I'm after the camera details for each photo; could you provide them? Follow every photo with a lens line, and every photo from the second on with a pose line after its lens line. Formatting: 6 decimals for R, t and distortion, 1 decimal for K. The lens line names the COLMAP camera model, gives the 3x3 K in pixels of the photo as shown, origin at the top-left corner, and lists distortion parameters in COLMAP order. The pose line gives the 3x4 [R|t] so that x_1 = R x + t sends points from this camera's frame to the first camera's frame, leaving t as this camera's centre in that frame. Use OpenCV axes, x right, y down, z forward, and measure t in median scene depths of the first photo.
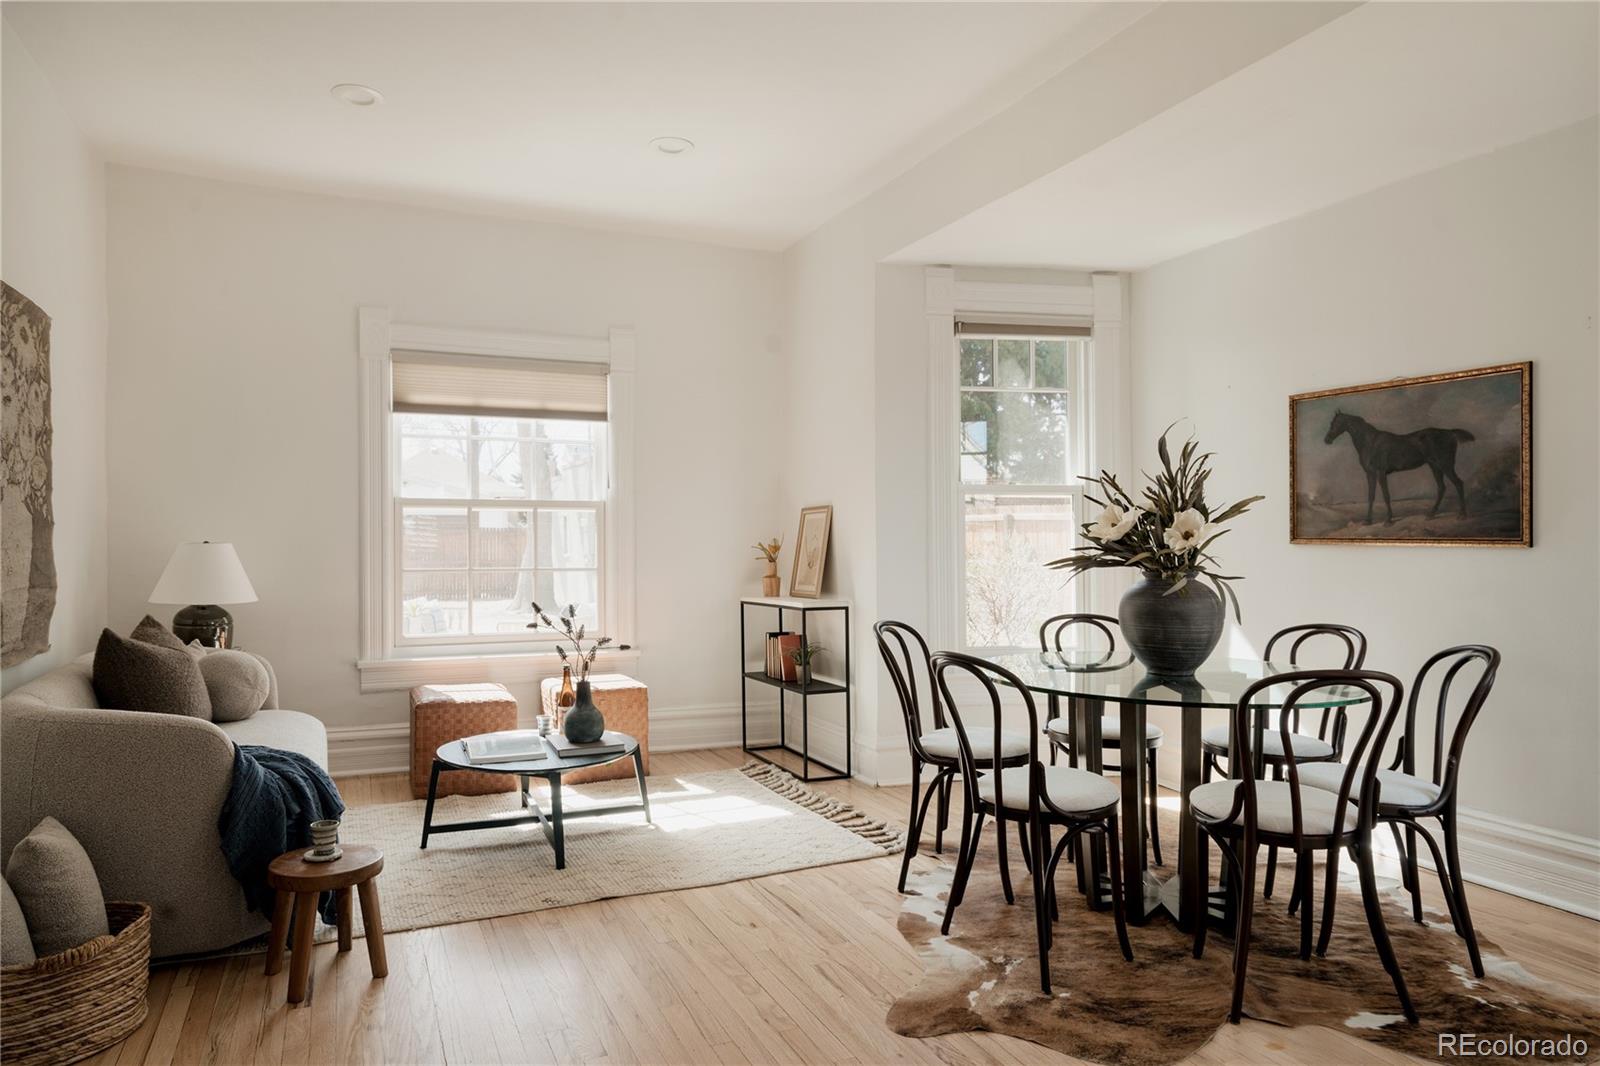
lens RADIAL K [[1026.8, 0, 792.3], [0, 1026.8, 540.6], [0, 0, 1]] dist [0.011819, 0.001910]
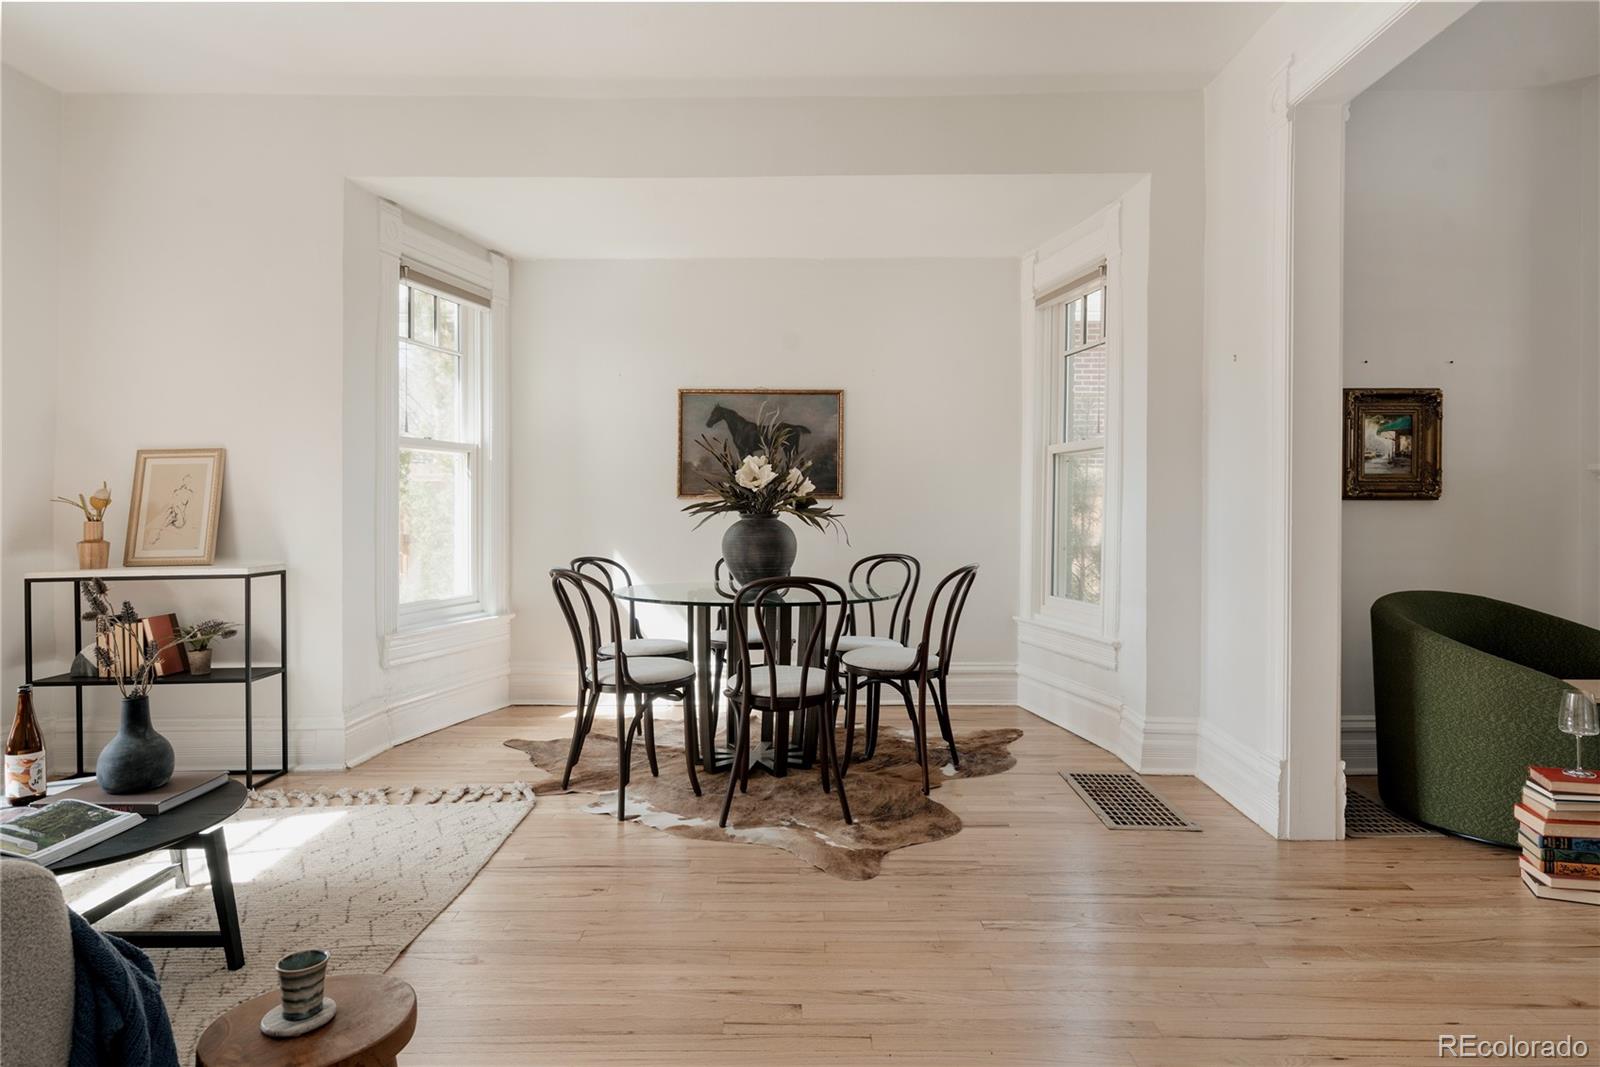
lens RADIAL K [[904.7, 0, 798.9], [0, 904.7, 520.2], [0, 0, 1]] dist [-0.001055, -0.001182]
pose [[0.401421, -0.009142, 0.915848, -0.573798], [0.005758, 0.999956, 0.007458, 0.025217], [-0.915875, 0.002279, 0.401456, 0.398887]]
